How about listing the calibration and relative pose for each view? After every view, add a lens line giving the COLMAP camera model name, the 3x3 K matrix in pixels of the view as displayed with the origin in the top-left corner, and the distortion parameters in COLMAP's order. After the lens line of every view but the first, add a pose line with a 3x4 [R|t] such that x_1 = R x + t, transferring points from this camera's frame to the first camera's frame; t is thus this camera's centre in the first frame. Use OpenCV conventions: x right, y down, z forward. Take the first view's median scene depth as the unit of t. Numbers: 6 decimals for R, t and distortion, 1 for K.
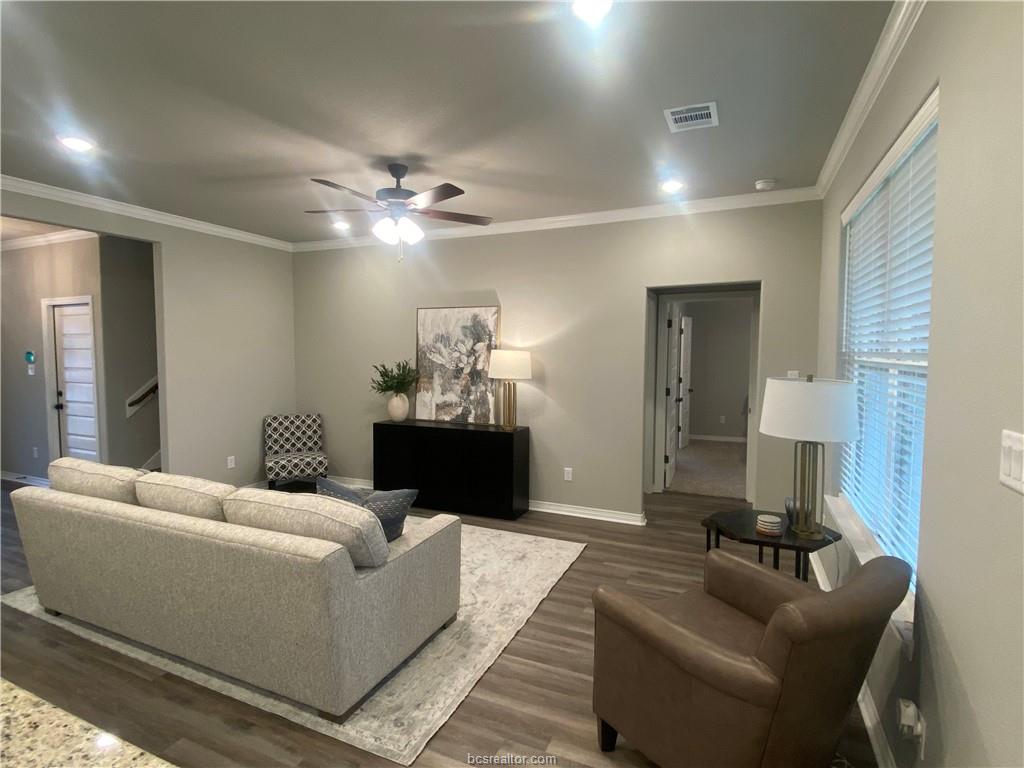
lens RADIAL K [[524.5, 0, 507.9], [0, 524.5, 384.1], [0, 0, 1]] dist [0.036228, -0.033143]
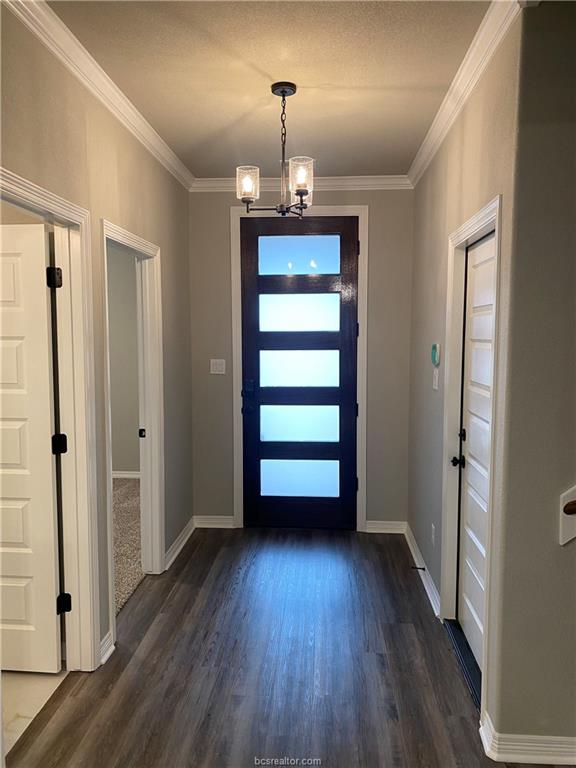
lens RADIAL K [[580.6, 0, 287.8], [0, 580.6, 369.6], [0, 0, 1]] dist [0.137977, -0.266031]
pose [[0.347958, 0.062484, -0.935426, -0.531511], [-0.064830, 0.996992, 0.042481, -0.067577], [0.935266, 0.045862, 0.350962, 0.859674]]
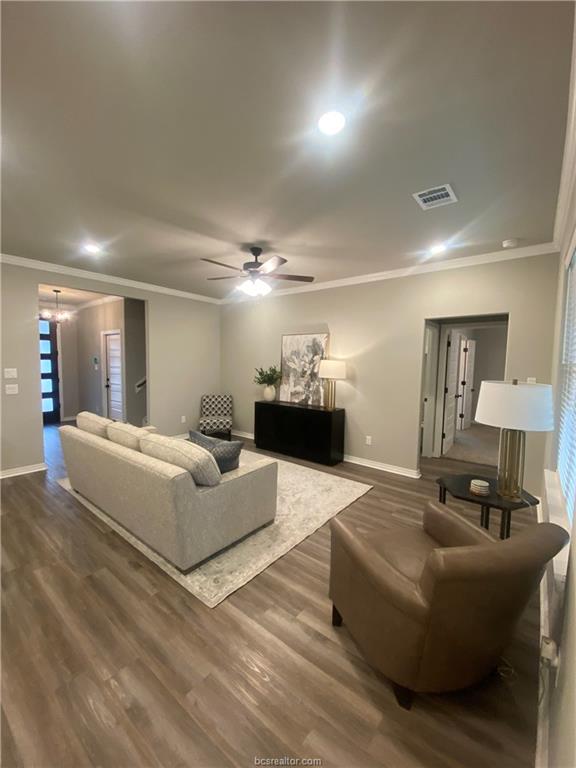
lens RADIAL K [[309.9, 0, 288.0], [0, 309.9, 384.0], [0, 0, 1]] dist [0.011022, -0.000347]
pose [[0.969528, 0.032995, -0.242750, 0.109274], [-0.031366, 0.999452, 0.010571, 0.001923], [0.242965, -0.002635, 0.970031, 0.050505]]
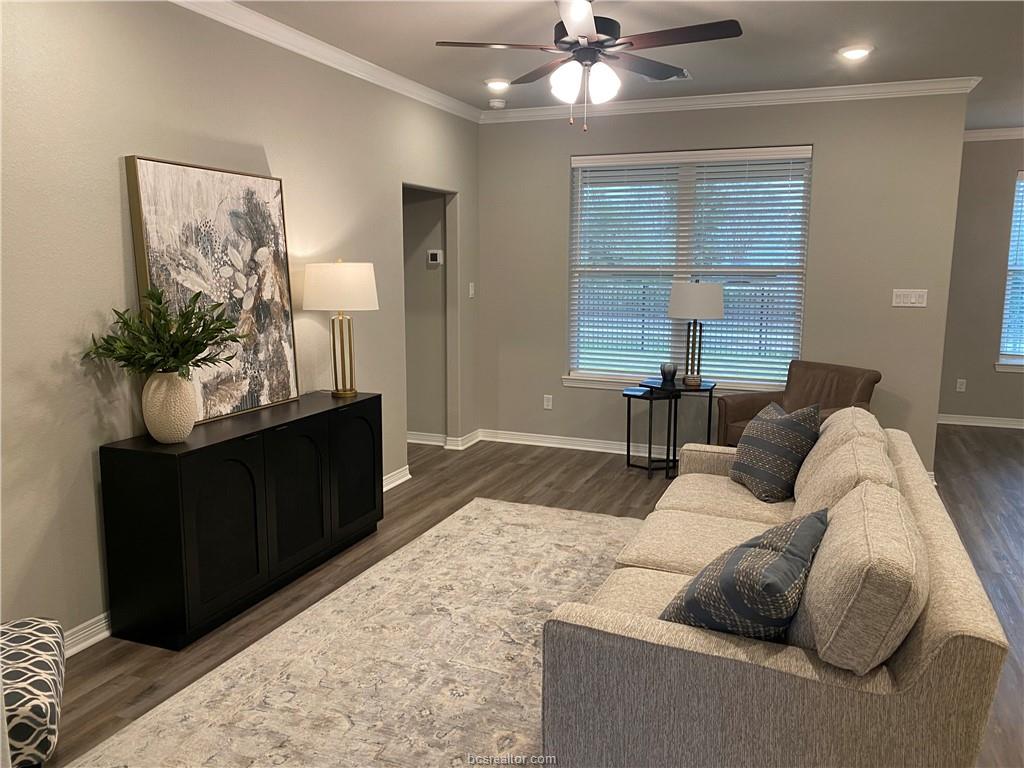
lens RADIAL K [[774.2, 0, 514.8], [0, 774.2, 388.4], [0, 0, 1]] dist [0.137977, -0.266031]
pose [[-0.044067, -0.163327, 0.985587, -0.950408], [0.065007, 0.983986, 0.165969, -0.061581], [-0.996911, 0.071384, -0.032744, 0.887566]]
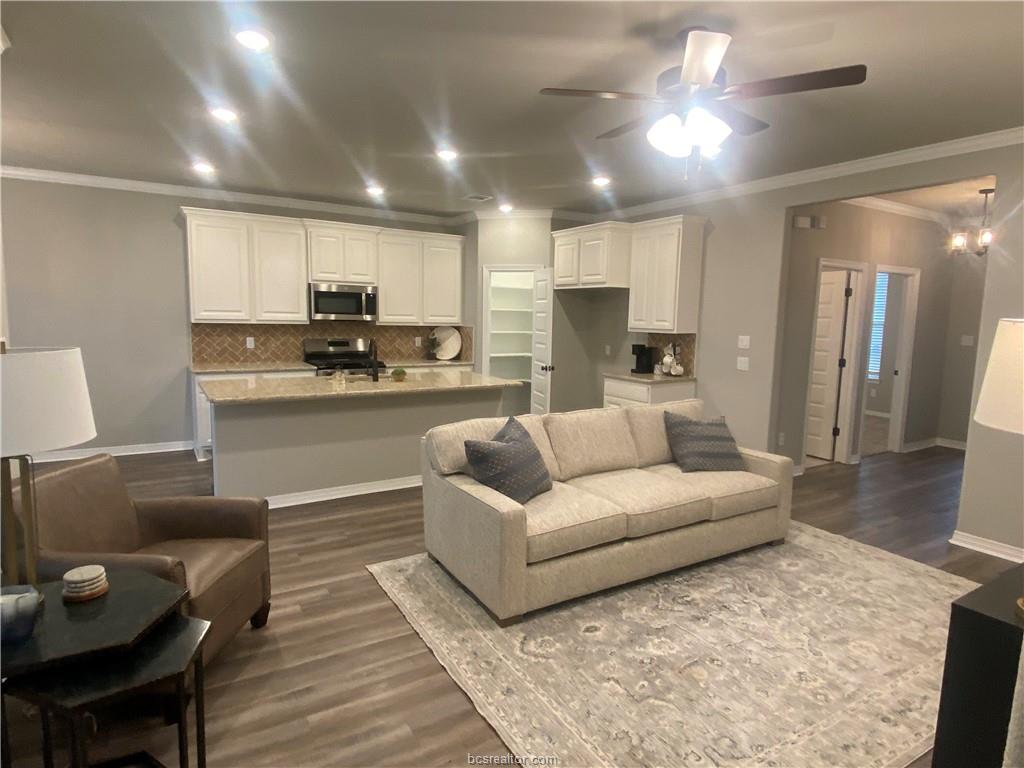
lens RADIAL K [[576.1, 0, 512.0], [0, 576.1, 384.0], [0, 0, 1]] dist [0.034758, -0.000471]
pose [[-0.561832, 0.087059, -0.822658, 0.419441], [-0.075534, 0.984894, 0.155814, -0.060520], [0.823796, 0.149680, -0.546769, 0.974227]]
